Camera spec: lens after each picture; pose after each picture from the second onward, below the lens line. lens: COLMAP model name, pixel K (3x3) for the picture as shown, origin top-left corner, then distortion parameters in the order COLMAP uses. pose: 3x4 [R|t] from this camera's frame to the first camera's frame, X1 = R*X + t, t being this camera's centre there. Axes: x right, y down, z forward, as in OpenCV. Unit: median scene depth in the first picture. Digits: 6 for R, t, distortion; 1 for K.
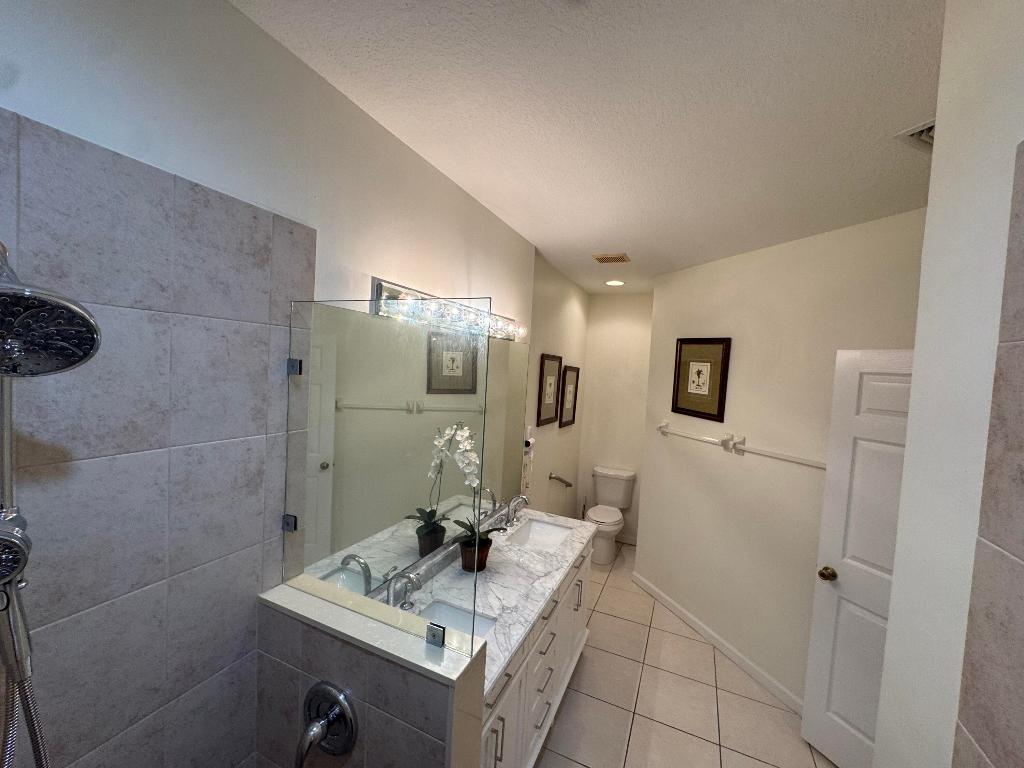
lens RADIAL K [[408.9, 0, 512.0], [0, 408.9, 384.0], [0, 0, 1]] dist [-0.002542, 0.000382]
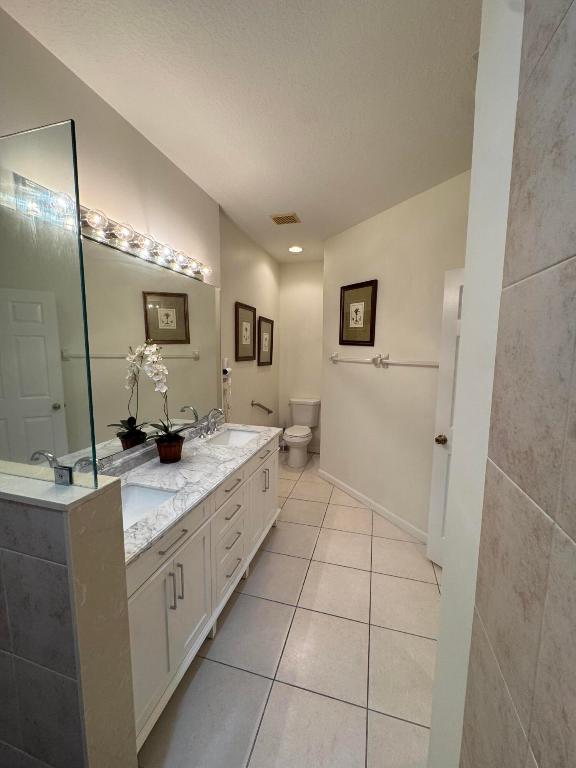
lens RADIAL K [[306.6, 0, 287.1], [0, 306.6, 381.0], [0, 0, 1]] dist [-0.002542, 0.000382]
pose [[0.988526, -0.062386, 0.137569, 0.098572], [0.052224, 0.995717, 0.076285, 0.118325], [-0.141739, -0.068225, 0.987550, 0.055512]]
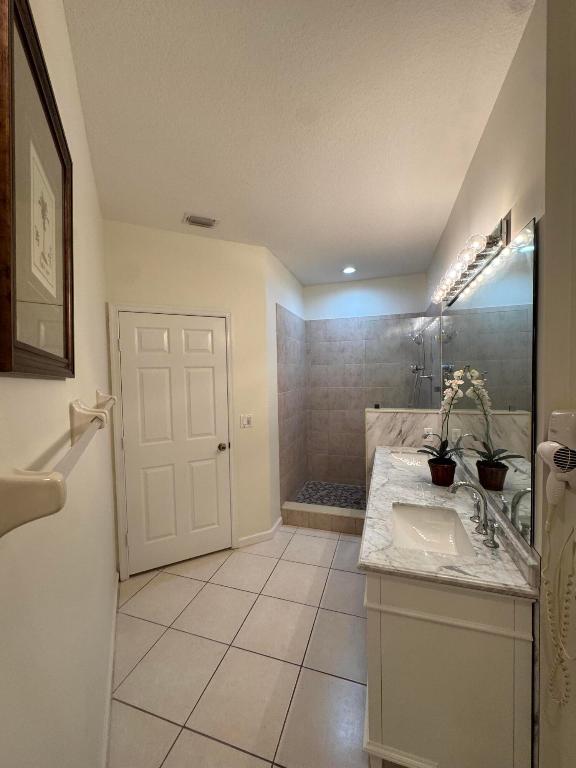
lens RADIAL K [[306.6, 0, 287.1], [0, 306.6, 381.0], [0, 0, 1]] dist [-0.002542, 0.000382]
pose [[-0.993797, -0.033550, -0.106026, 0.347184], [-0.039968, 0.997458, 0.058998, 0.074311], [0.103777, 0.062870, -0.992612, 1.336206]]
